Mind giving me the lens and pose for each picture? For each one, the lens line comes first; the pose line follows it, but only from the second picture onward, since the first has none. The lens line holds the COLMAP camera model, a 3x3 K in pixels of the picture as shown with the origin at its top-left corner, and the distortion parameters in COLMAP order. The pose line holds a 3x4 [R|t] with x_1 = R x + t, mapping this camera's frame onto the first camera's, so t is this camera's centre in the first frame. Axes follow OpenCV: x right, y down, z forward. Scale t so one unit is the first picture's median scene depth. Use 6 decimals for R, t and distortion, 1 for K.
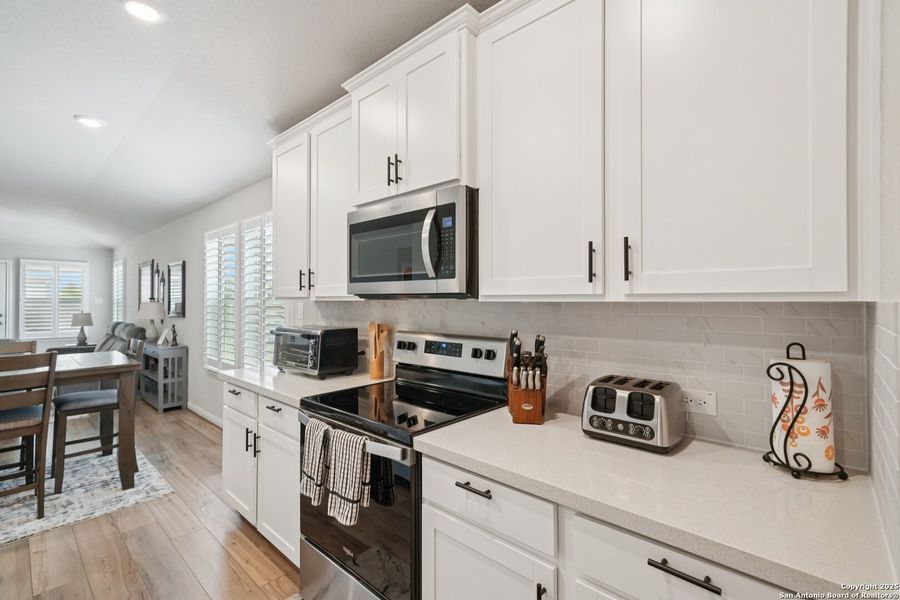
lens RADIAL K [[409.6, 0, 450.6], [0, 409.6, 294.3], [0, 0, 1]] dist [0.003556, 0.000614]
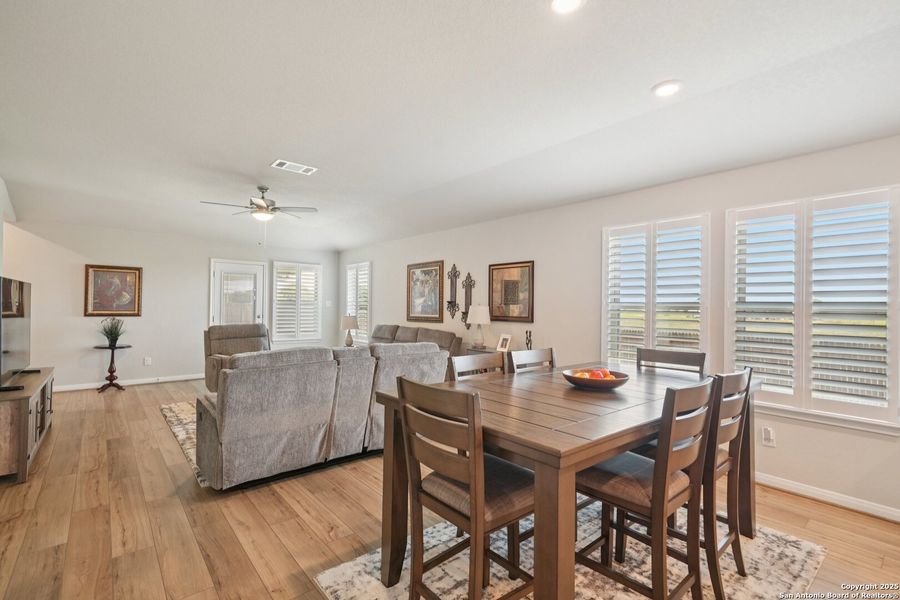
lens RADIAL K [[406.7, 0, 457.0], [0, 406.7, 302.1], [0, 0, 1]] dist [0.001890, 0.000242]
pose [[0.993562, 0.013608, -0.112468, -2.605132], [-0.013632, 0.999907, 0.000559, 0.042934], [0.112465, 0.000978, 0.993655, 0.288759]]
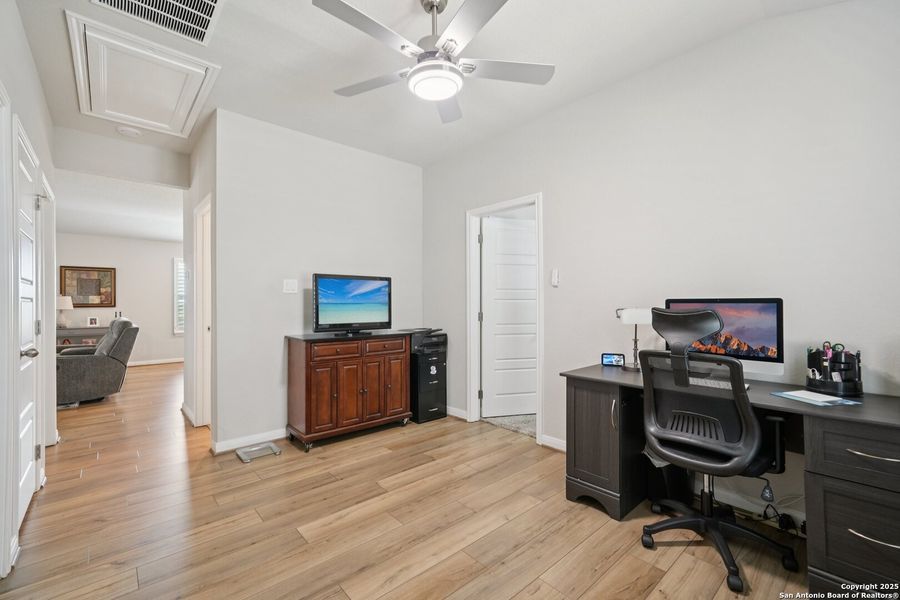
lens RADIAL K [[385.3, 0, 450.0], [0, 385.3, 300.0], [0, 0, 1]] dist [0.002071, 0.000516]
pose [[0.102589, -0.001092, 0.994723, -6.902811], [-0.009108, 0.999956, 0.002037, 0.062876], [-0.994682, -0.009269, 0.102575, -1.193068]]
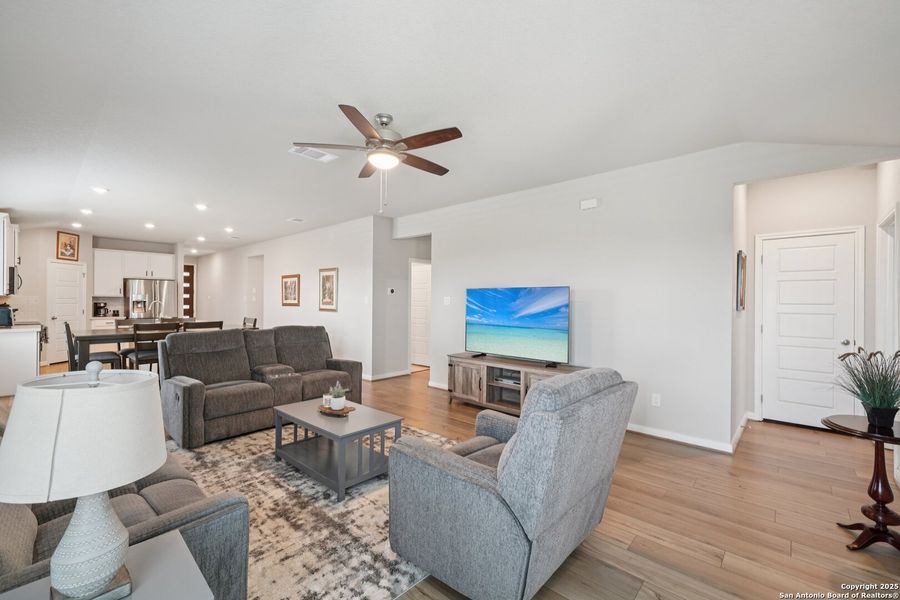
lens RADIAL K [[385.3, 0, 450.0], [0, 385.3, 300.0], [0, 0, 1]] dist [0.002071, 0.000516]
pose [[-0.999960, -0.008956, 0.000554, -5.003796], [-0.008961, 0.999919, -0.009021, 0.080159], [-0.000473, -0.009026, -0.999959, 5.598088]]
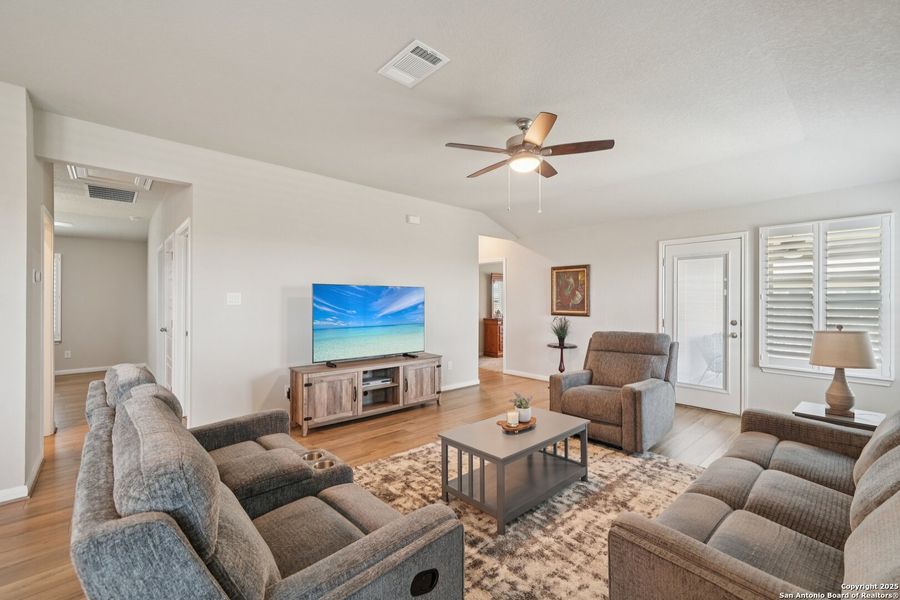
lens RADIAL K [[382.6, 0, 450.1], [0, 382.6, 306.5], [0, 0, 1]] dist [0.000782, 0.000117]
pose [[-0.100541, 0.019538, -0.994741, -2.518323], [0.011142, 0.999767, 0.018511, 0.056043], [0.994871, -0.009223, -0.100735, 3.350106]]
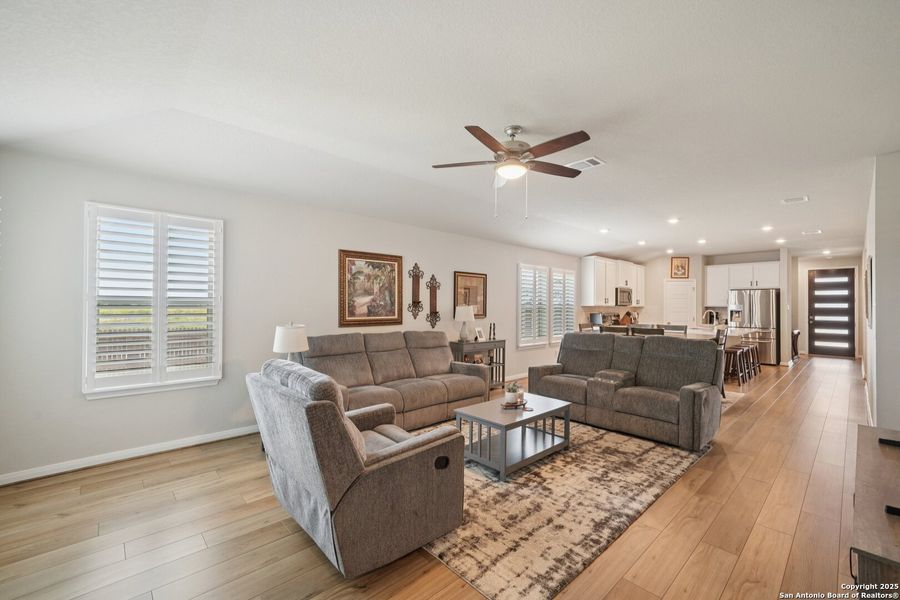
lens RADIAL K [[376.0, 0, 450.0], [0, 376.0, 300.0], [0, 0, 1]] dist [0.002116, 0.000249]
pose [[0.083361, 0.019563, 0.996327, -6.720510], [-0.016616, 0.999696, -0.018239, 0.085431], [-0.996381, -0.015034, 0.083661, 3.693023]]
